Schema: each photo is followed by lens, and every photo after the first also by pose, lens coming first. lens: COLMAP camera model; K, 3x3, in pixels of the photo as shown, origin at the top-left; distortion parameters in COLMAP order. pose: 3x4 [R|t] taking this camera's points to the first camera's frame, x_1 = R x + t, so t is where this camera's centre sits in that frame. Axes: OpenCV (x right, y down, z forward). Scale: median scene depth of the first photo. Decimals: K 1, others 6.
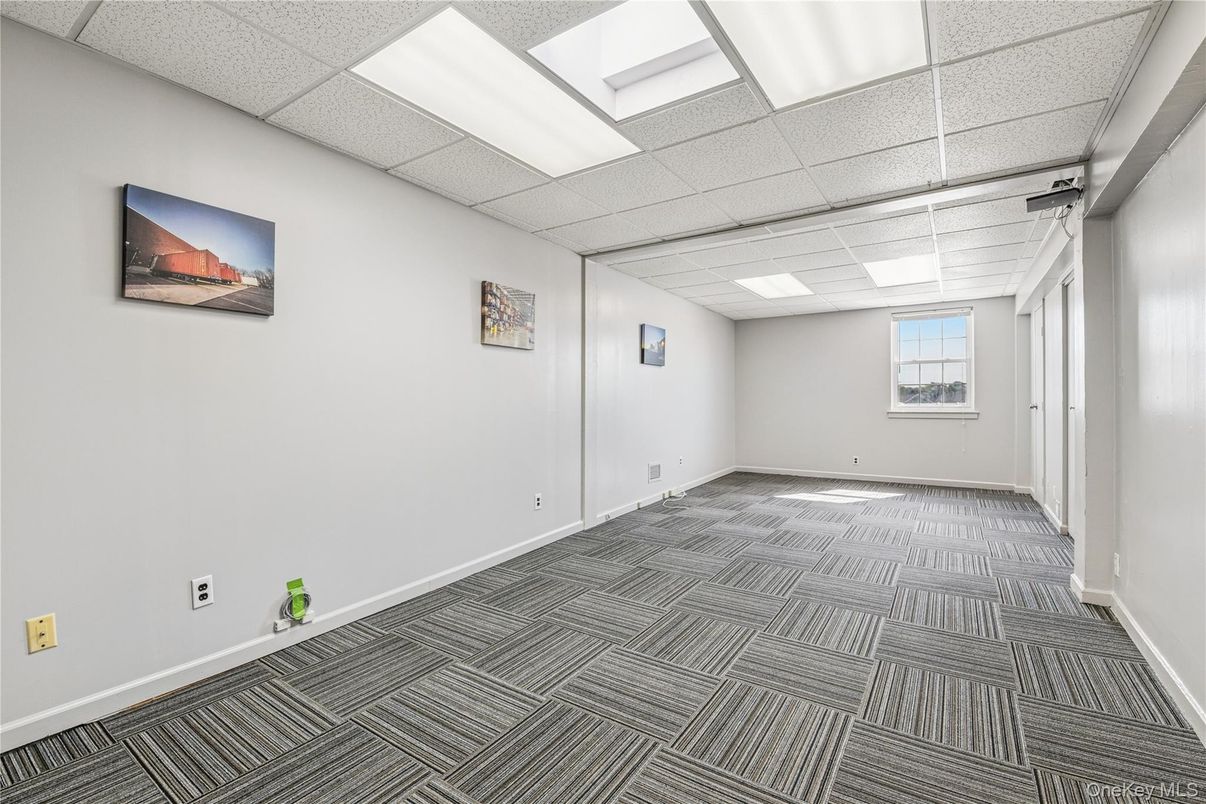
lens RADIAL K [[536.1, 0, 626.7], [0, 536.1, 394.3], [0, 0, 1]] dist [-0.002311, -0.003496]
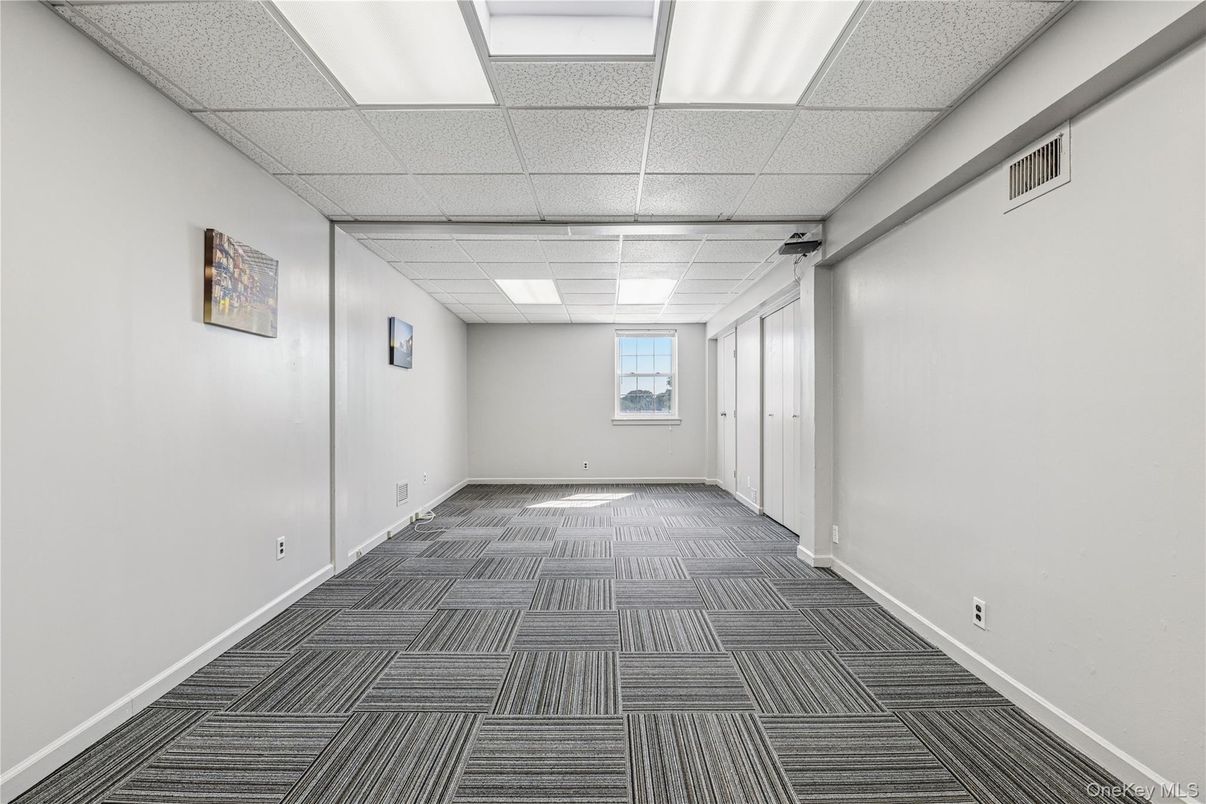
lens RADIAL K [[536.1, 0, 614.7], [0, 536.1, 410.6], [0, 0, 1]] dist [-0.002311, -0.003496]
pose [[0.834166, -0.000462, 0.551514, -0.210063], [-0.007753, 0.999891, 0.012563, 0.001939], [-0.551459, -0.014756, 0.834071, 0.163090]]
